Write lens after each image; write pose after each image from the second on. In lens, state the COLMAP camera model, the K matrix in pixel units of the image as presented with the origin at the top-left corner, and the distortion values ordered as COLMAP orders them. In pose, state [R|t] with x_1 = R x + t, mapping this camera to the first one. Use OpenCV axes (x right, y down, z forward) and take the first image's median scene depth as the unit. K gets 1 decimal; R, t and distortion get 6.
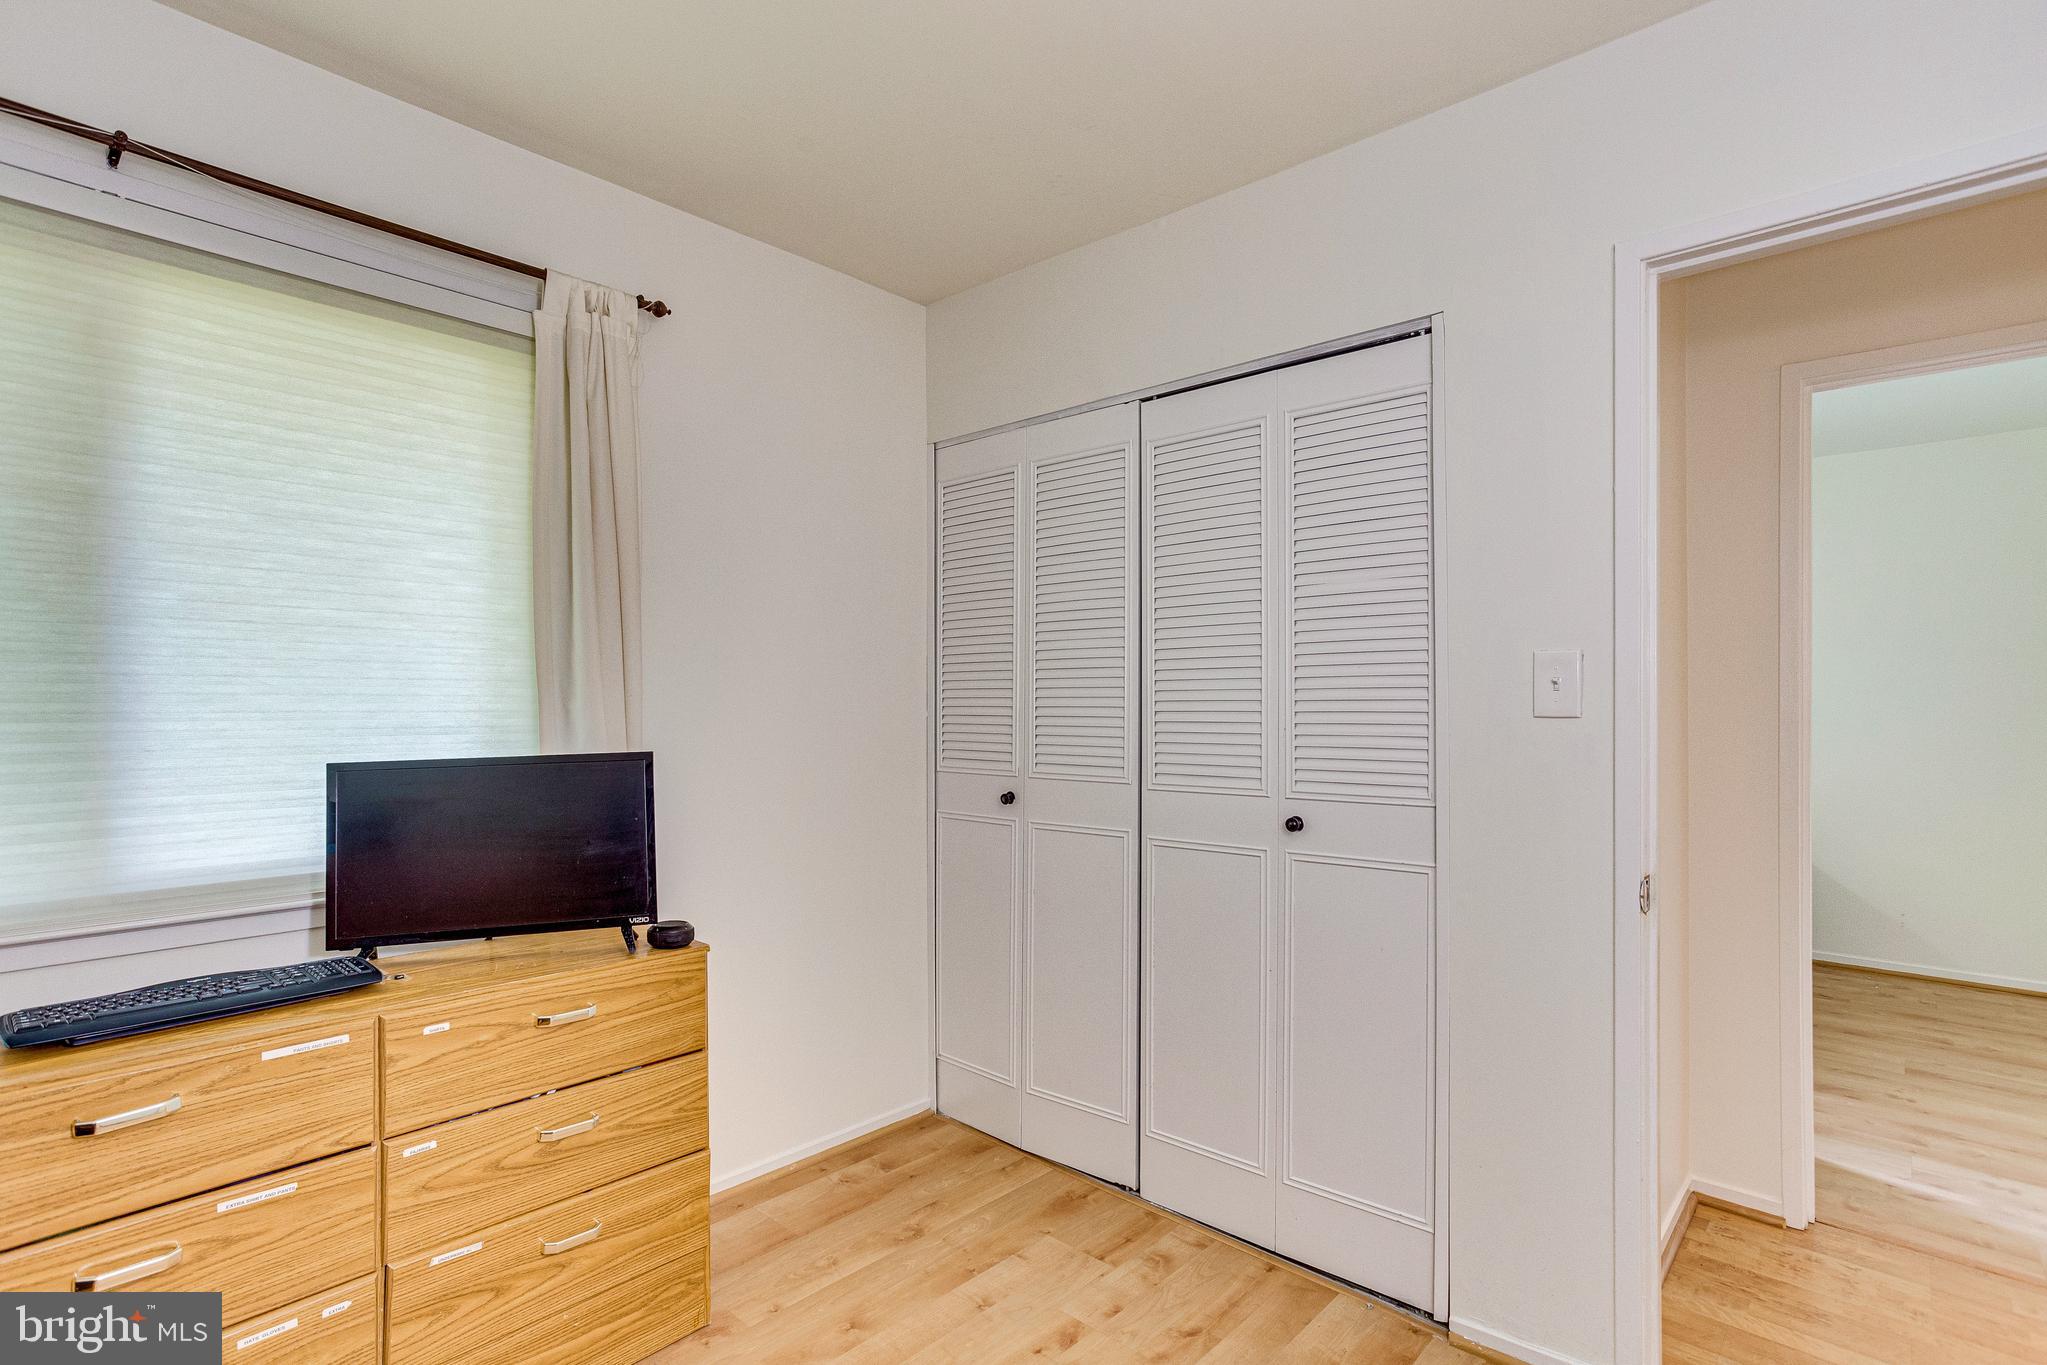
lens RADIAL K [[1007.5, 0, 1021.2], [0, 1007.5, 697.3], [0, 0, 1]] dist [-0.028937, 0.020173]
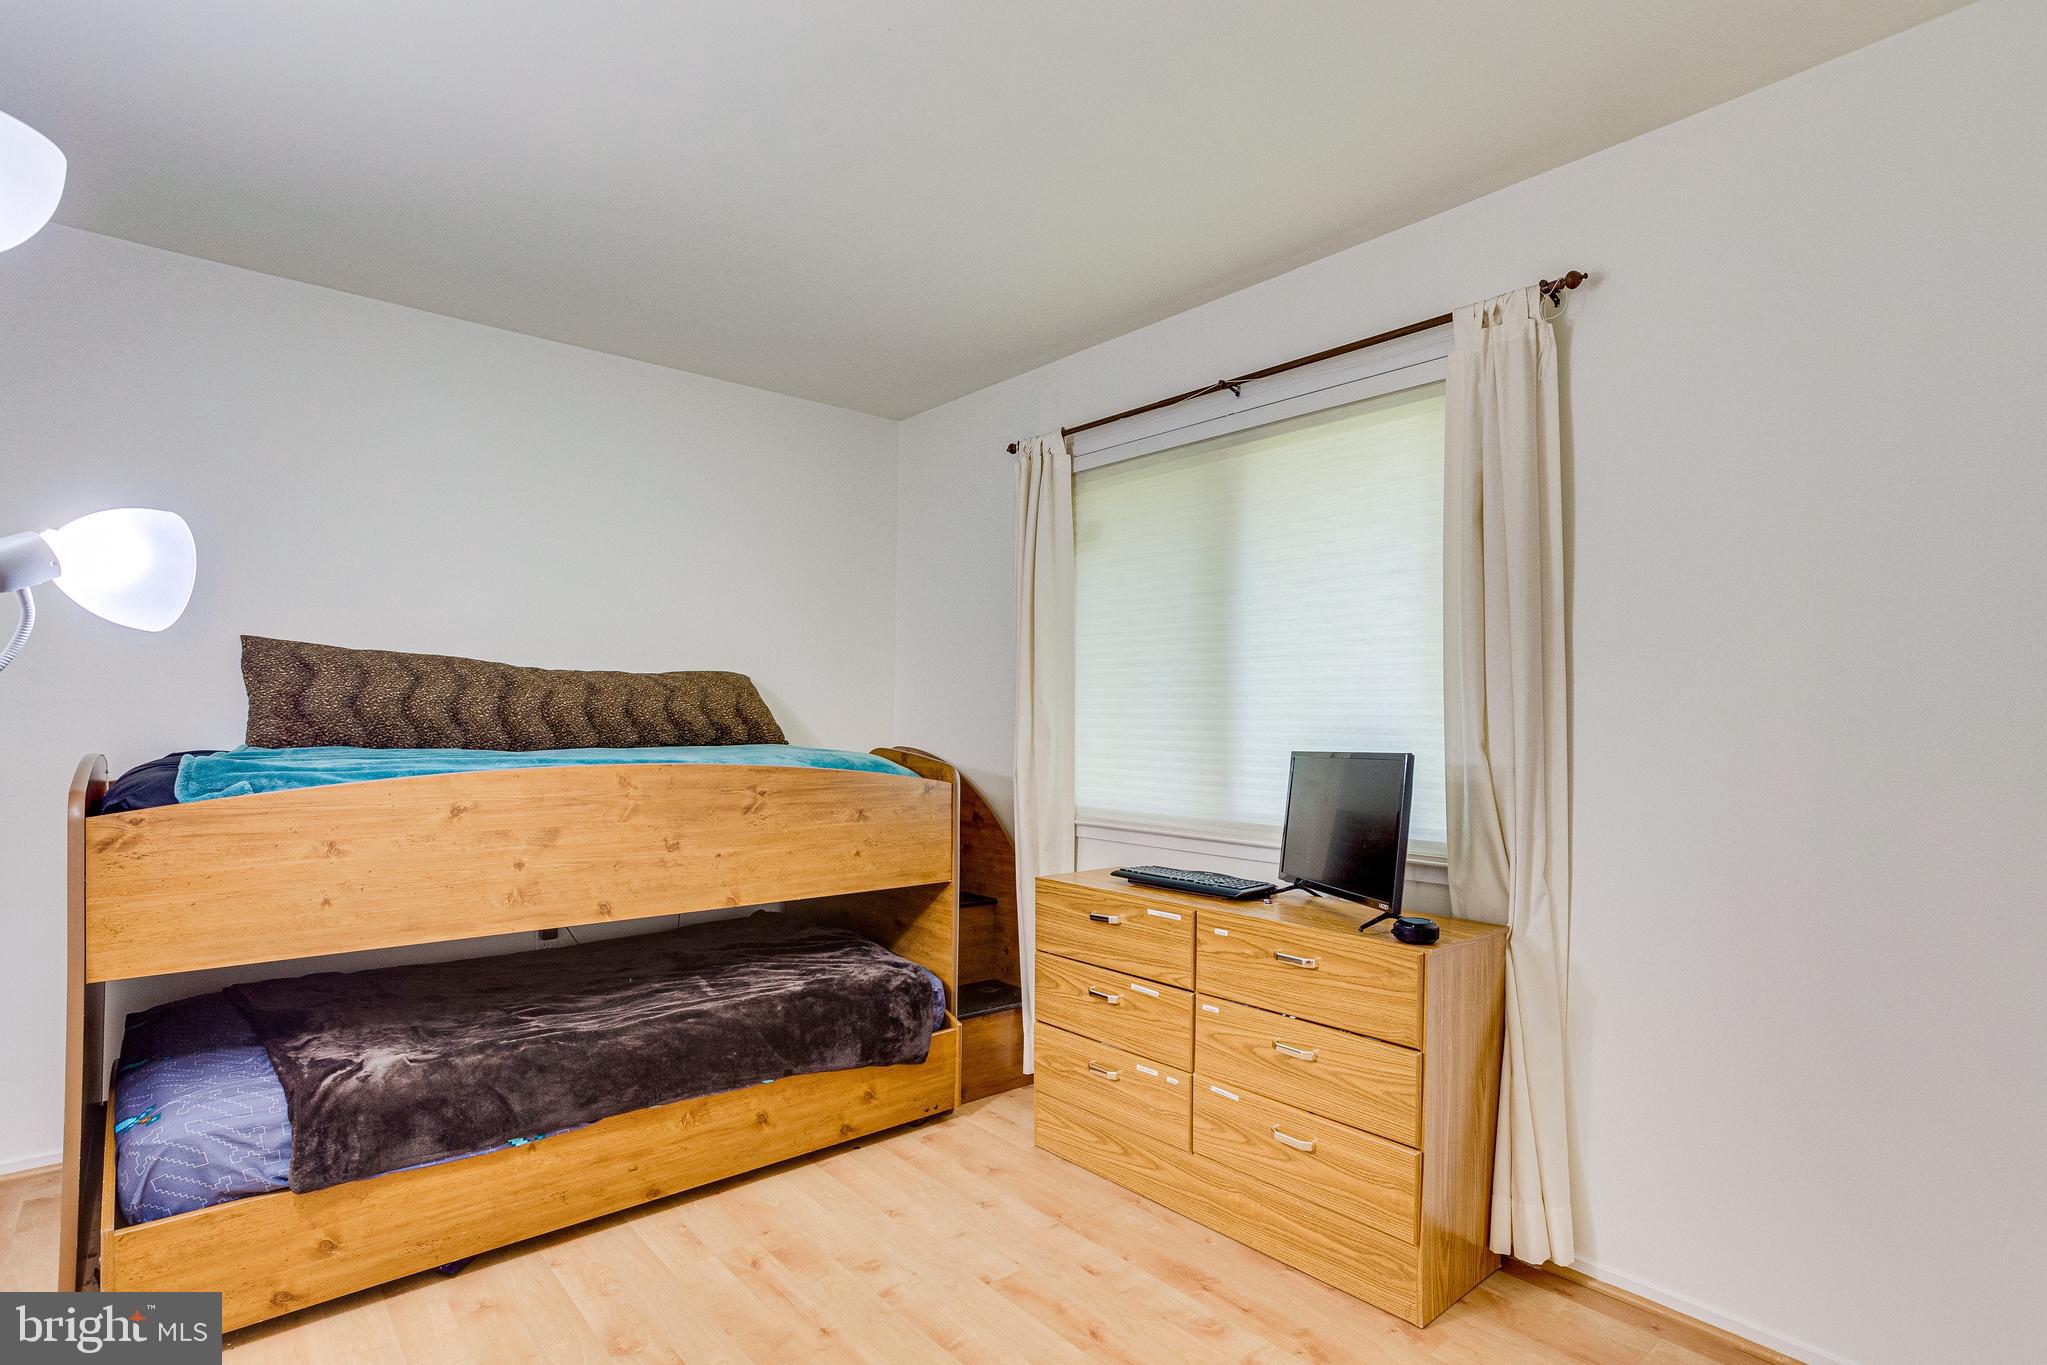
lens RADIAL K [[1007.5, 0, 1007.0], [0, 1007.5, 723.1], [0, 0, 1]] dist [-0.028937, 0.020173]
pose [[-0.132339, 0.006477, -0.991183, 0.890614], [-0.002019, 0.999975, 0.006804, 0.019341], [0.991202, 0.002901, -0.132323, 0.877485]]
